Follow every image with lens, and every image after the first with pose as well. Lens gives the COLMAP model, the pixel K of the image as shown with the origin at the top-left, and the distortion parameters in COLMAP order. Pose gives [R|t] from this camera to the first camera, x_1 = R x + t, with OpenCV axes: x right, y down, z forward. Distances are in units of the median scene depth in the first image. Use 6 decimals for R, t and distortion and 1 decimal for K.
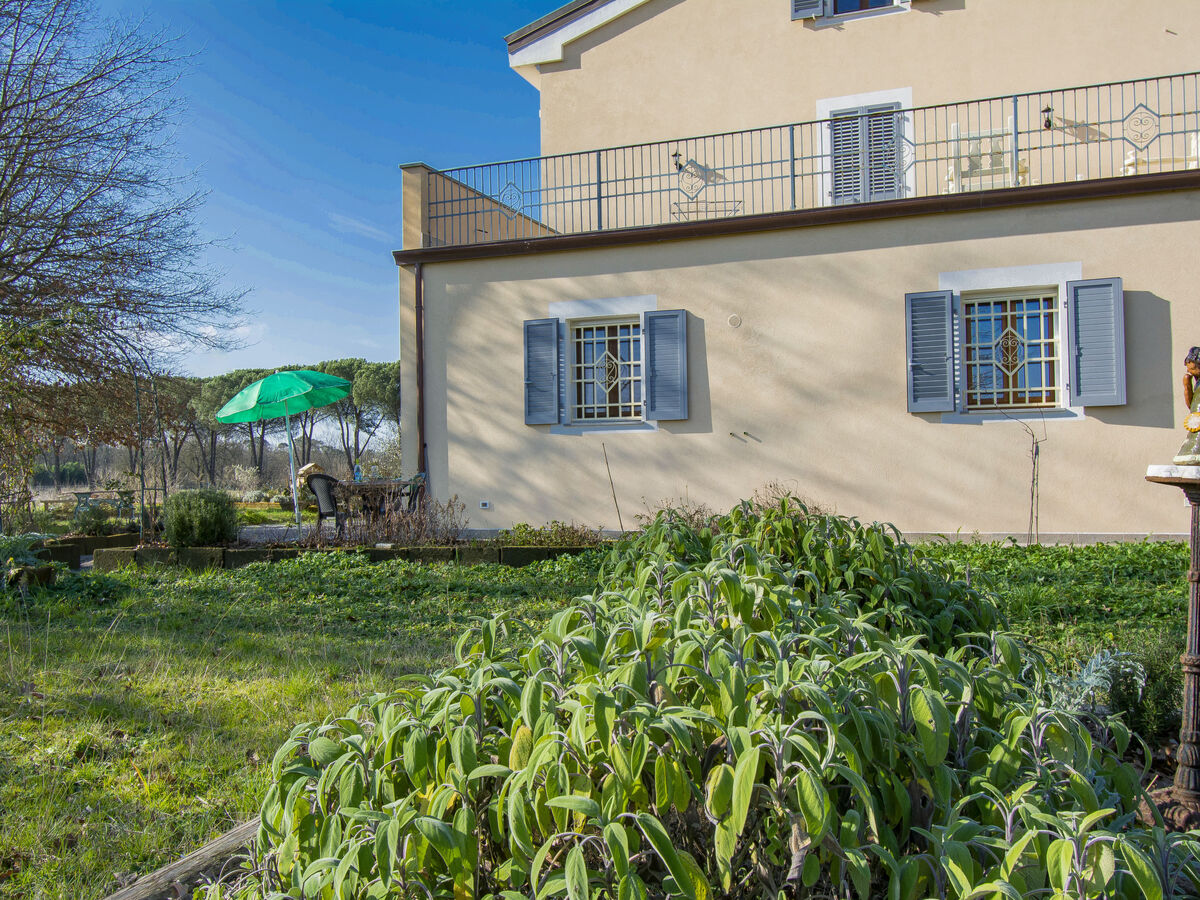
lens RADIAL K [[1024.0, 0, 600.0], [0, 1024.0, 450.0], [0, 0, 1]] dist [0.003920, -0.003689]
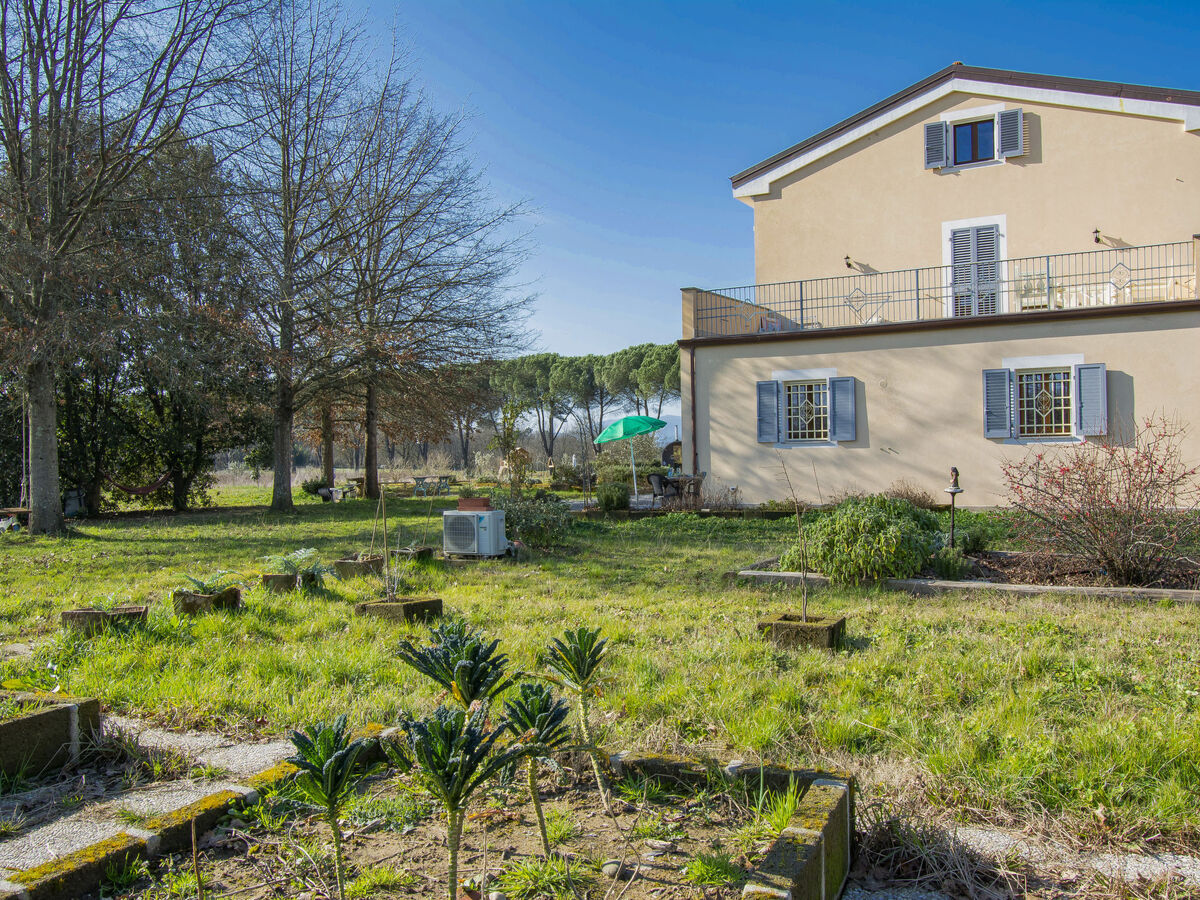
lens RADIAL K [[1024.0, 0, 600.0], [0, 1024.0, 450.0], [0, 0, 1]] dist [0.003920, -0.003689]
pose [[0.987544, -0.003279, -0.157312, -0.065474], [0.006734, 0.999748, 0.021434, -0.051551], [0.157202, -0.022227, 0.987316, -0.748480]]
